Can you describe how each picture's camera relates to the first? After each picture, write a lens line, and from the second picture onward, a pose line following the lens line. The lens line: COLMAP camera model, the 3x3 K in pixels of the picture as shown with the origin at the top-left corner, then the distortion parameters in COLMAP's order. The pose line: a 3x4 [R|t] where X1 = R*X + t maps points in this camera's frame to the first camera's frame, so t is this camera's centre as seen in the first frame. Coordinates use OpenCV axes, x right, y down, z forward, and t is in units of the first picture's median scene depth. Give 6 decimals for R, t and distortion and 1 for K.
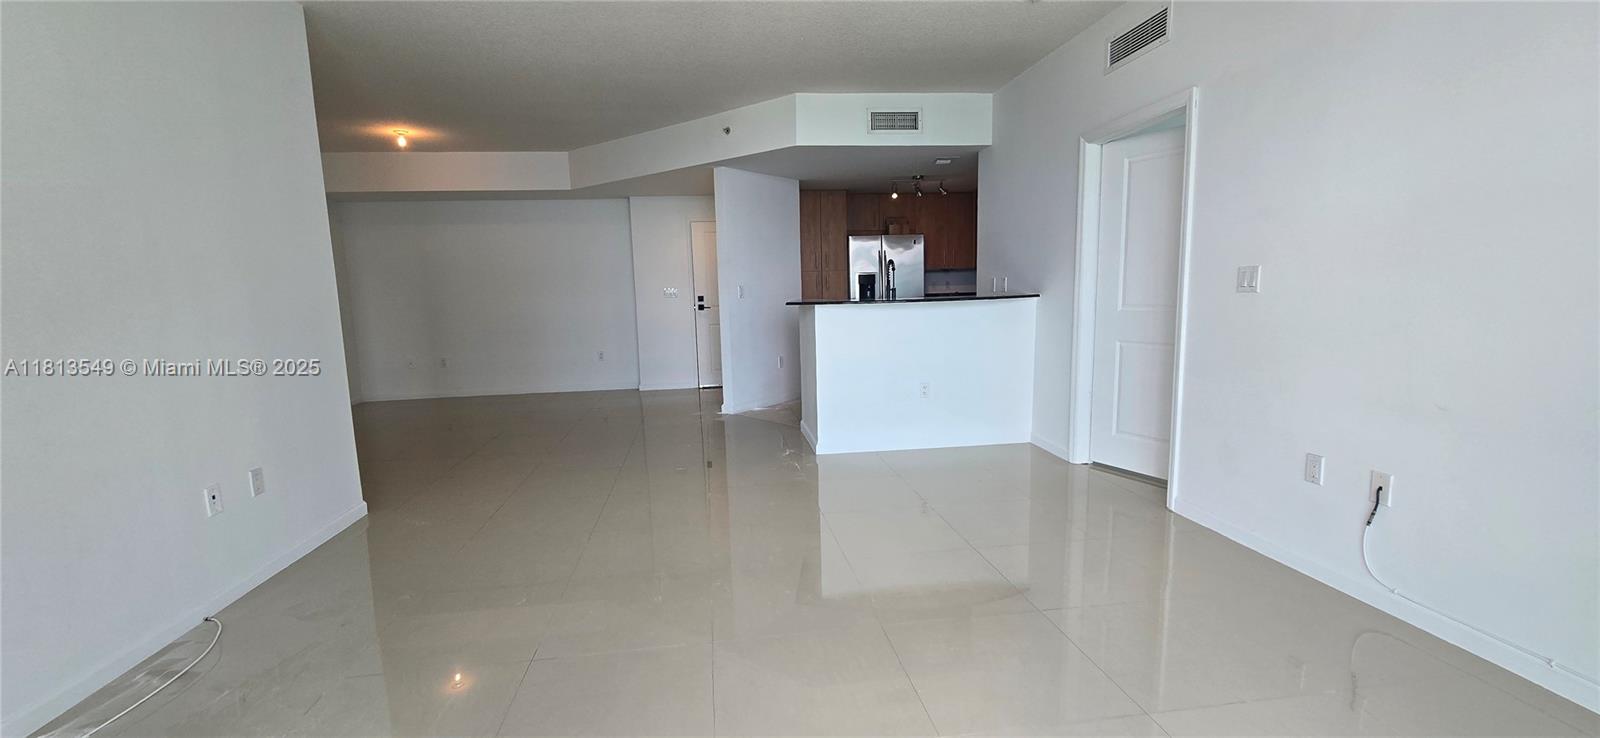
lens RADIAL K [[658.8, 0, 791.2], [0, 658.8, 377.0], [0, 0, 1]] dist [-0.000451, 0.001056]
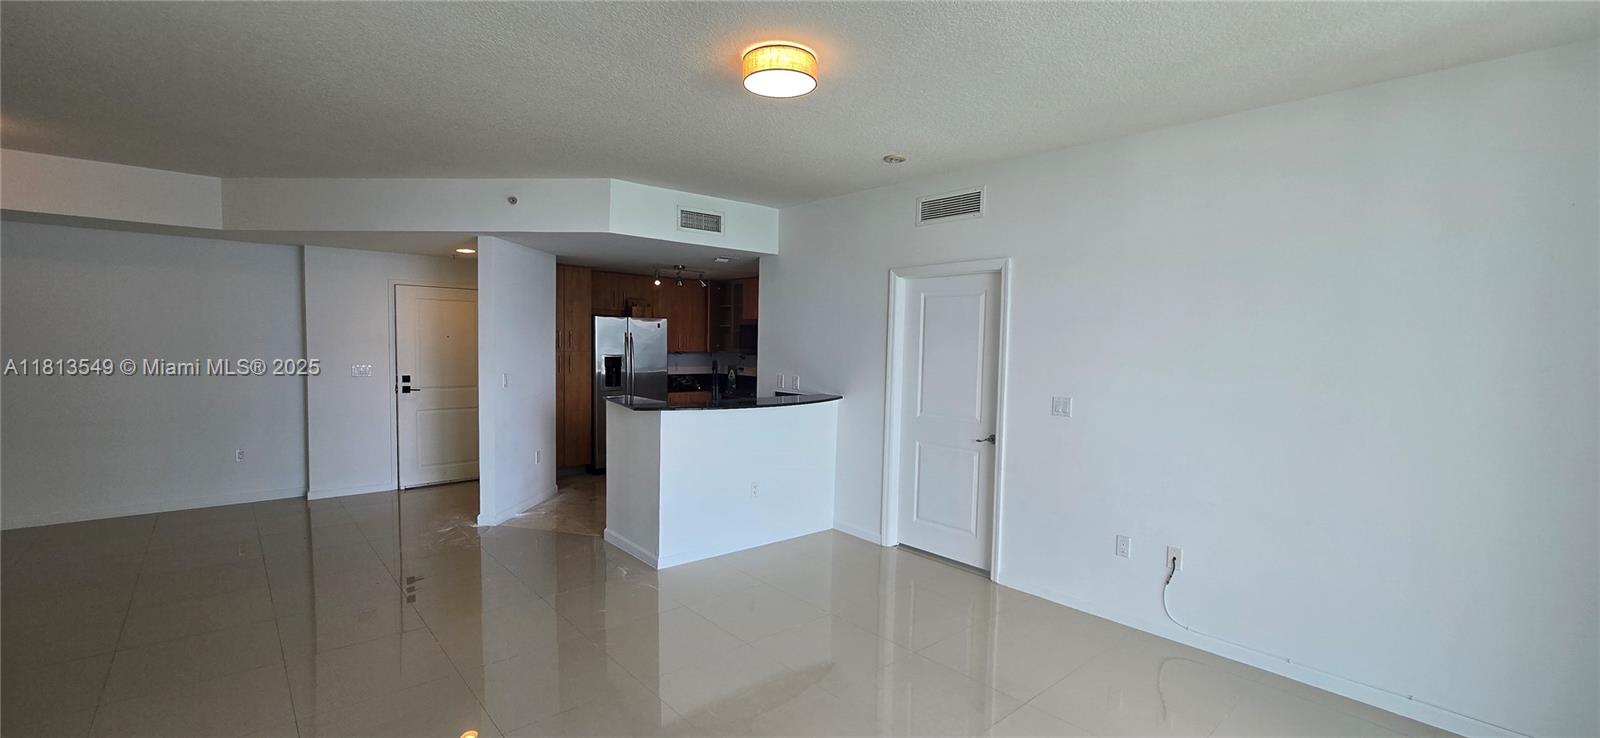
lens RADIAL K [[658.8, 0, 791.2], [0, 658.8, 377.0], [0, 0, 1]] dist [-0.000451, 0.001056]
pose [[0.829911, 0.013023, 0.557744, -0.293675], [0.032297, 0.996929, -0.071335, -0.072100], [-0.556960, 0.077215, 0.826942, 0.100321]]
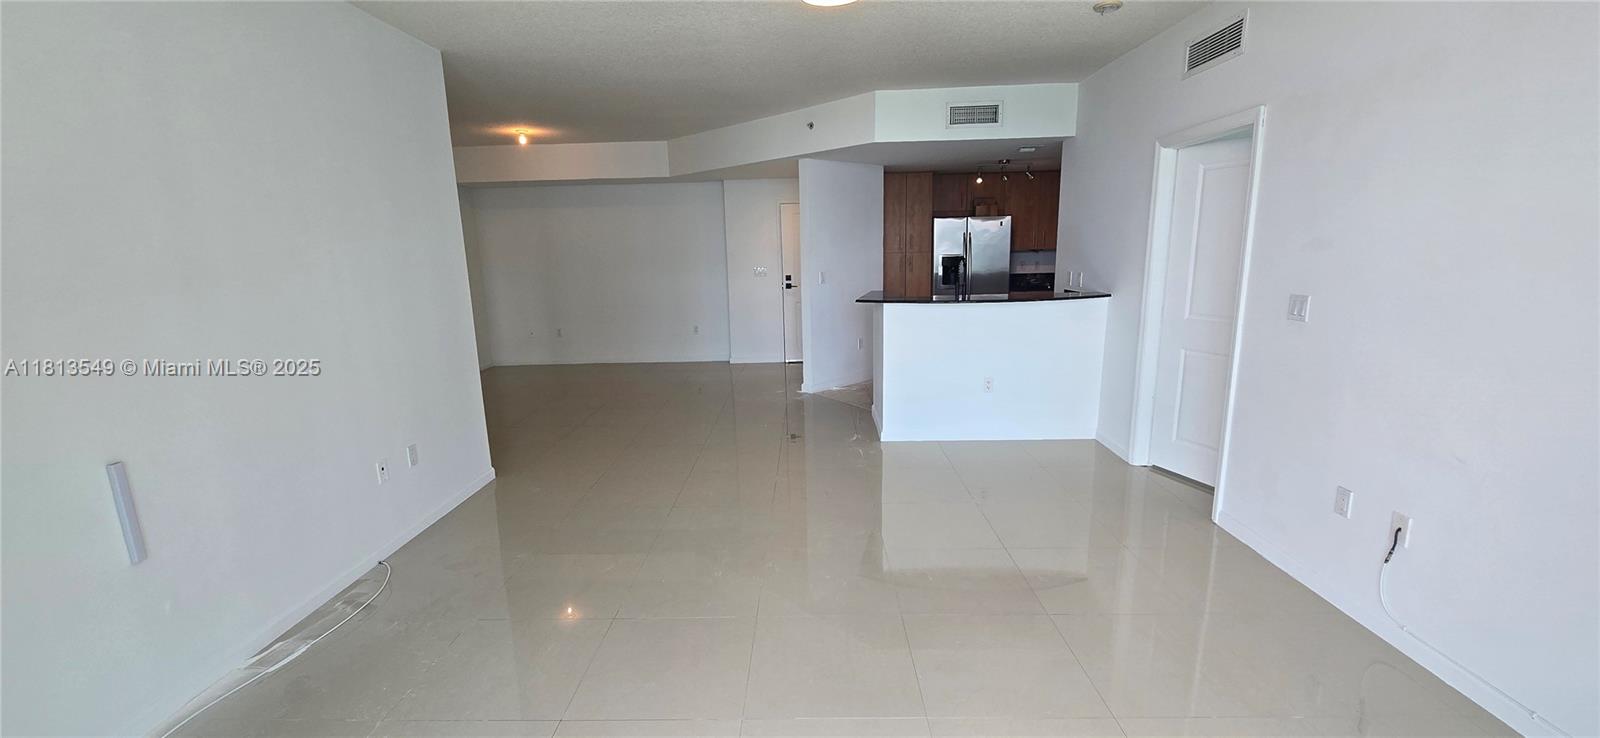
lens RADIAL K [[658.8, 0, 791.2], [0, 658.8, 377.0], [0, 0, 1]] dist [-0.000451, 0.001056]
pose [[0.987772, 0.034834, -0.151965, 0.047790], [-0.024411, 0.997254, 0.069922, -0.052296], [0.153984, -0.065357, 0.985909, -0.064137]]
